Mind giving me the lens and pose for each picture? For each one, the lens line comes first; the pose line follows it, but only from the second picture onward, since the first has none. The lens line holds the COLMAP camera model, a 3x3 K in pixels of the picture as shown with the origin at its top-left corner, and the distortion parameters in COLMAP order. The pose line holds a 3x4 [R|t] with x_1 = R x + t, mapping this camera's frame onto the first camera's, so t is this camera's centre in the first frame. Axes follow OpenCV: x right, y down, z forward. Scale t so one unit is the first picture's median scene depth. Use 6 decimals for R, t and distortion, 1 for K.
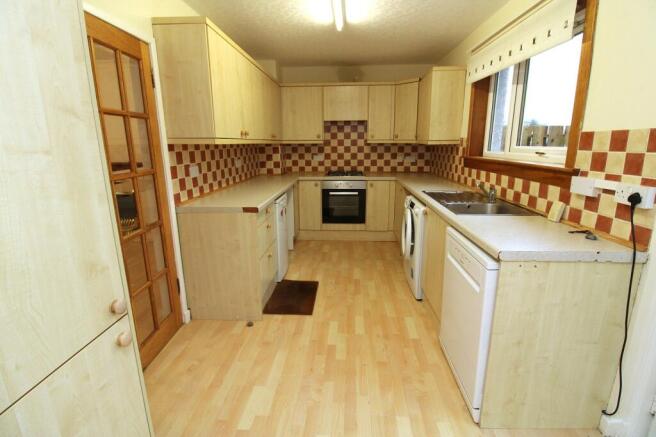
lens RADIAL K [[327.7, 0, 335.4], [0, 327.7, 217.0], [0, 0, 1]] dist [0.000672, -0.000212]
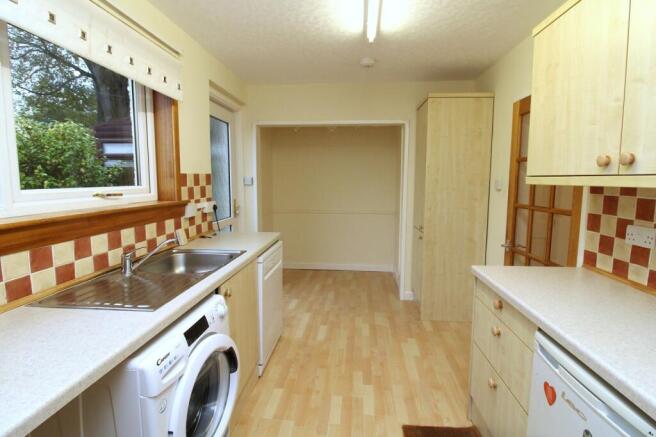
lens RADIAL K [[327.7, 0, 335.4], [0, 327.7, 217.0], [0, 0, 1]] dist [0.000672, -0.000212]
pose [[-0.999651, -0.004035, 0.026105, 0.059266], [0.004849, 0.943433, 0.331529, -0.387666], [-0.025966, 0.331540, -0.943084, 1.680235]]
